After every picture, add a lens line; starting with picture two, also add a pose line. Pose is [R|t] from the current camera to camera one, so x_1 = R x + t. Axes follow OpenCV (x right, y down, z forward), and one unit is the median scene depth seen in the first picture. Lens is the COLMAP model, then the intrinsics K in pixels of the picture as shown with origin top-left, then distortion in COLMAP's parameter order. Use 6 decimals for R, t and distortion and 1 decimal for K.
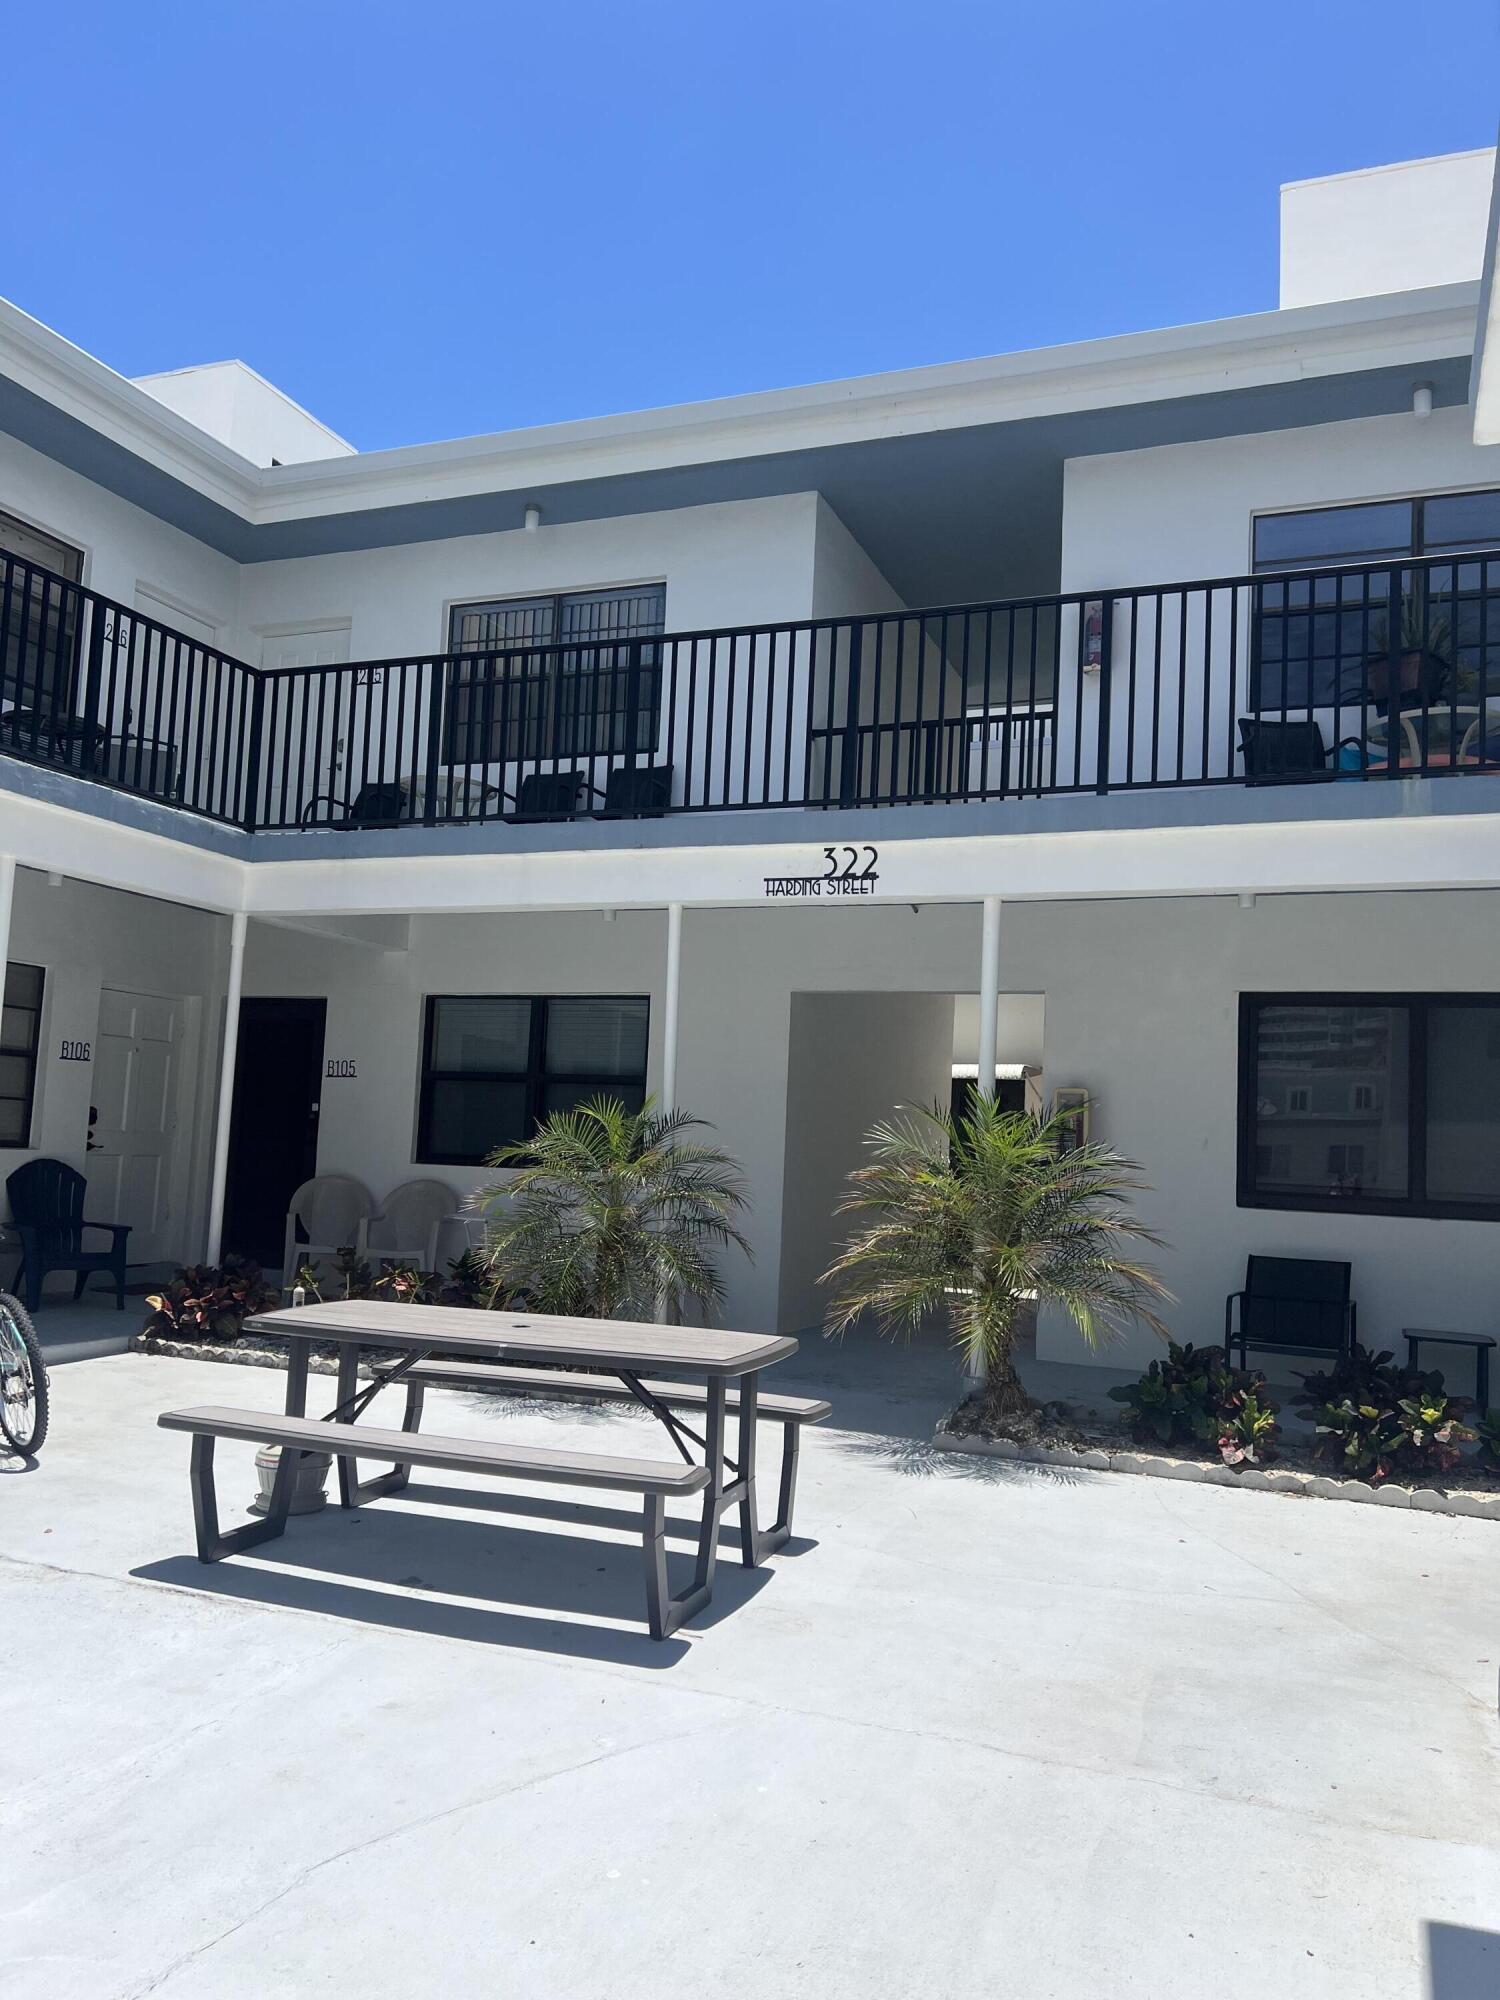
lens RADIAL K [[1510.7, 0, 750.0], [0, 1510.7, 1000.0], [0, 0, 1]] dist [0.048230, -0.064146]
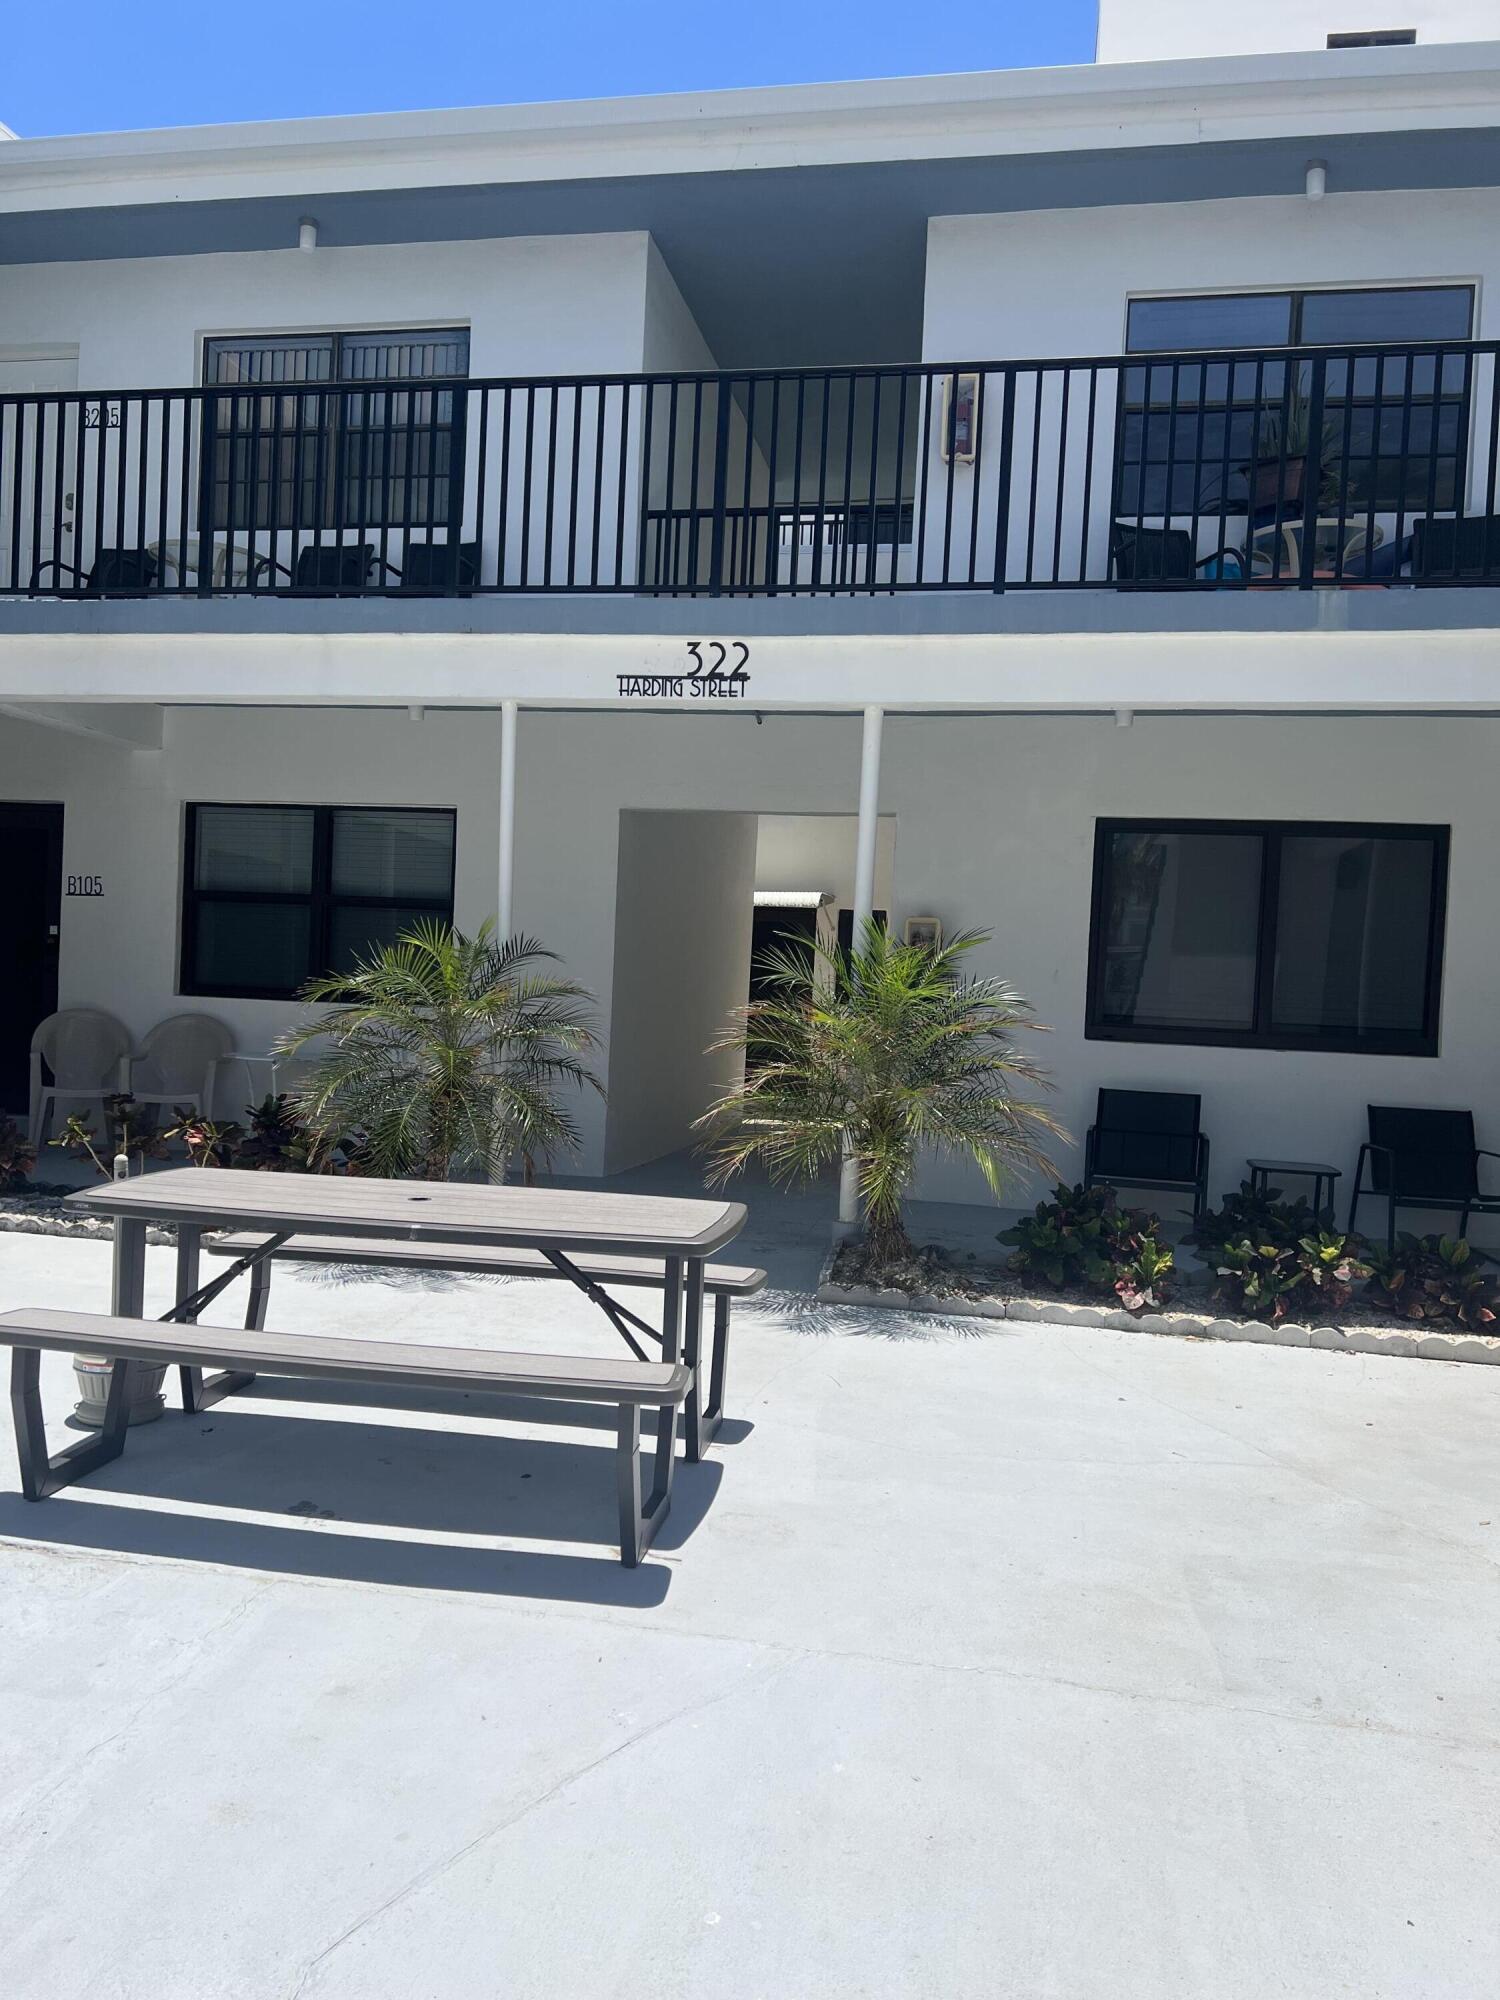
lens RADIAL K [[1510.7, 0, 750.0], [0, 1510.7, 1000.0], [0, 0, 1]] dist [0.048230, -0.064146]
pose [[0.982876, -0.001115, 0.184264, -0.082031], [-0.020218, 0.993292, 0.113852, 0.005750], [-0.183155, -0.115628, 0.976260, 0.109407]]
